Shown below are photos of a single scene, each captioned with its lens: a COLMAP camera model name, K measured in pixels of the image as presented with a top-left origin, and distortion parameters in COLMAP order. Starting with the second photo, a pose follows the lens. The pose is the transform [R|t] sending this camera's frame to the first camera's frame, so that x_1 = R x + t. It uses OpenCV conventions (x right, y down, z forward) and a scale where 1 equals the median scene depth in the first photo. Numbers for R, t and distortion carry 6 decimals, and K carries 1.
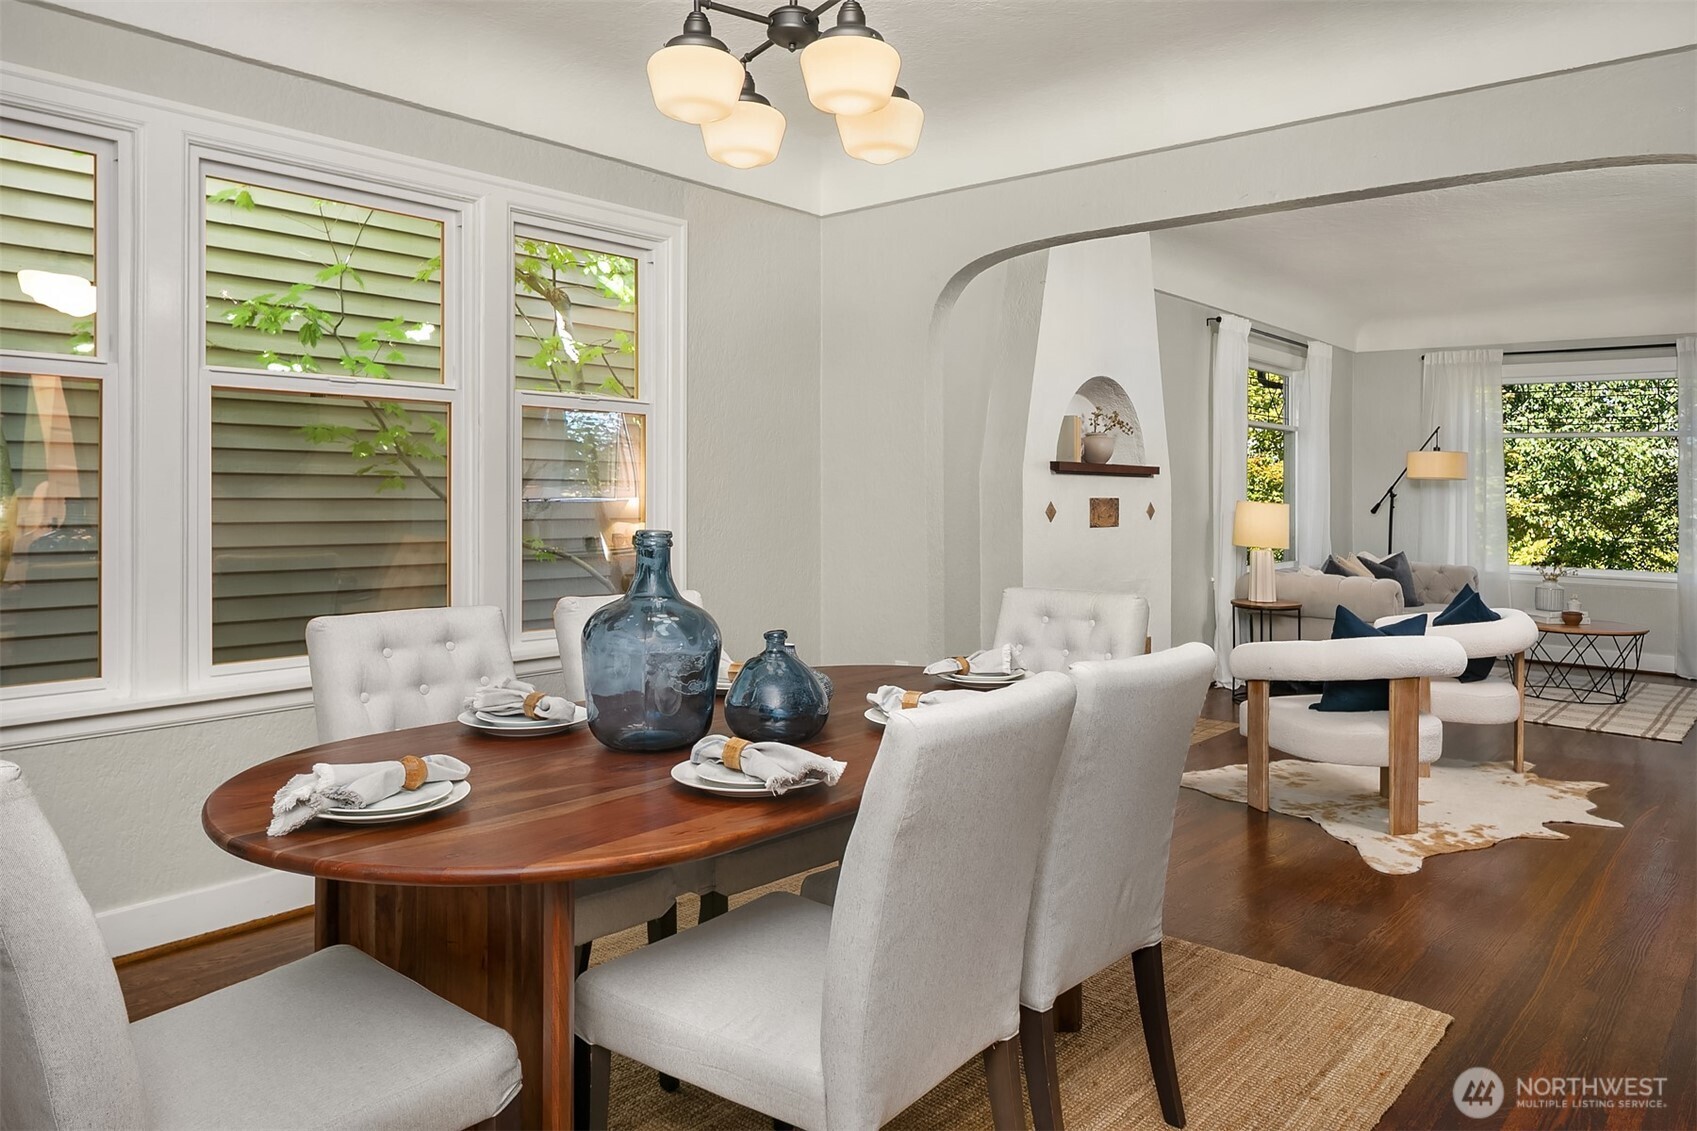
lens RADIAL K [[1146.9, 0, 854.4], [0, 1146.9, 507.0], [0, 0, 1]] dist [0.002966, -0.004068]
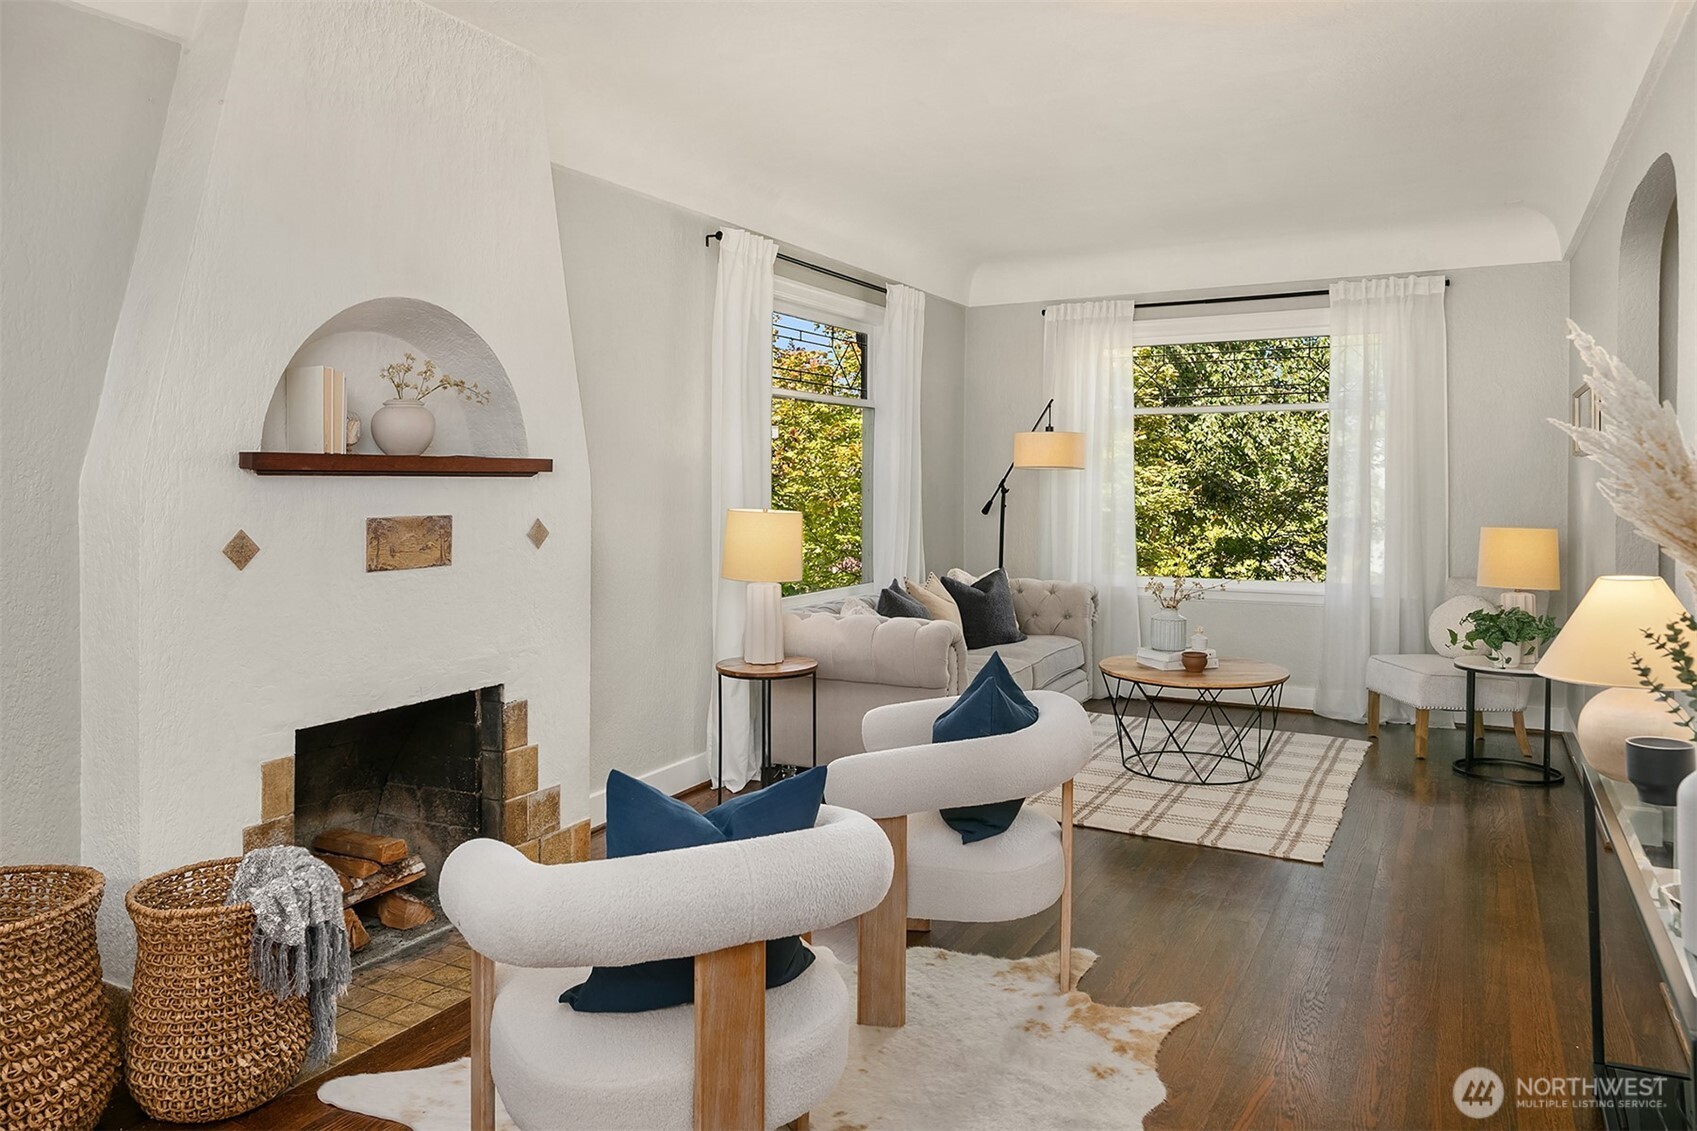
lens RADIAL K [[1146.9, 0, 856.2], [0, 1146.9, 565.9], [0, 0, 1]] dist [0.002966, -0.004068]
pose [[0.975658, -0.035053, 0.216480, 0.226590], [0.022515, 0.997937, 0.060116, -0.009329], [-0.218141, -0.053779, 0.974434, 0.298327]]
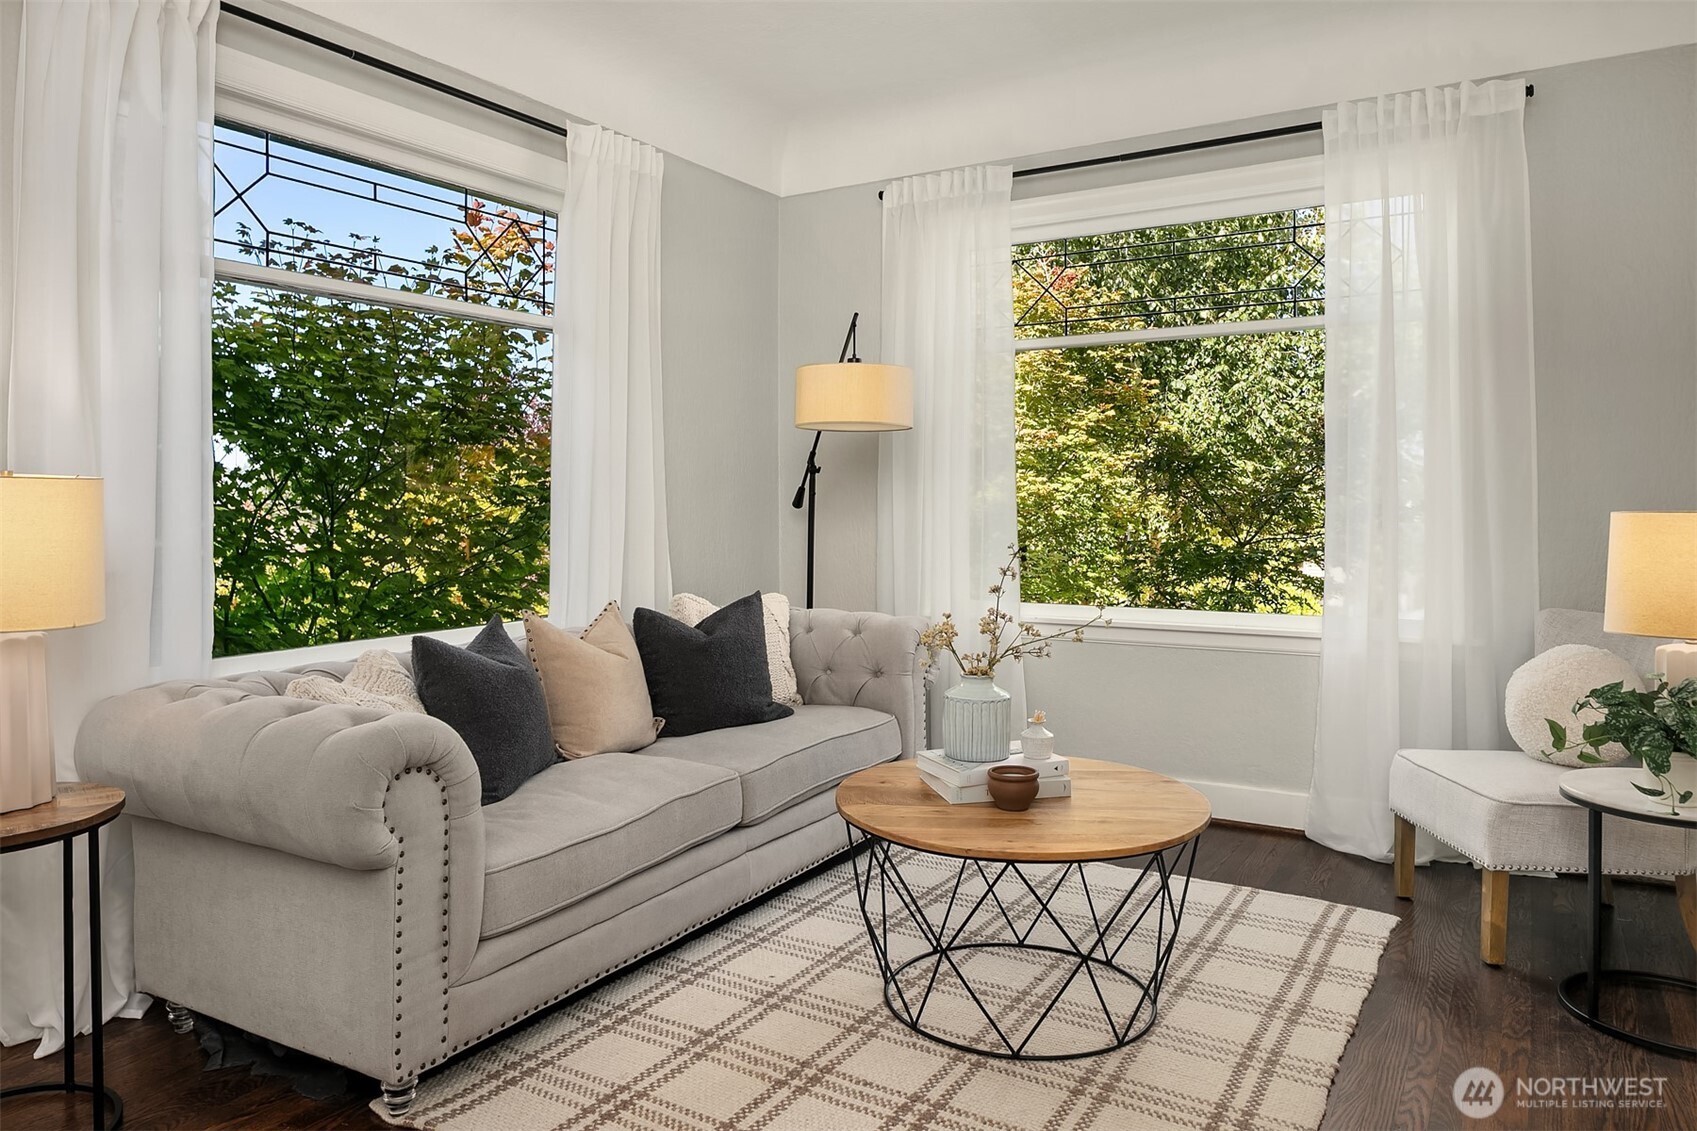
lens RADIAL K [[1146.9, 0, 843.9], [0, 1146.9, 559.1], [0, 0, 1]] dist [0.002966, -0.004068]
pose [[0.986400, -0.033616, 0.160889, 0.446871], [0.028048, 0.998930, 0.036759, 0.010908], [-0.161953, -0.031746, 0.986288, 0.570379]]
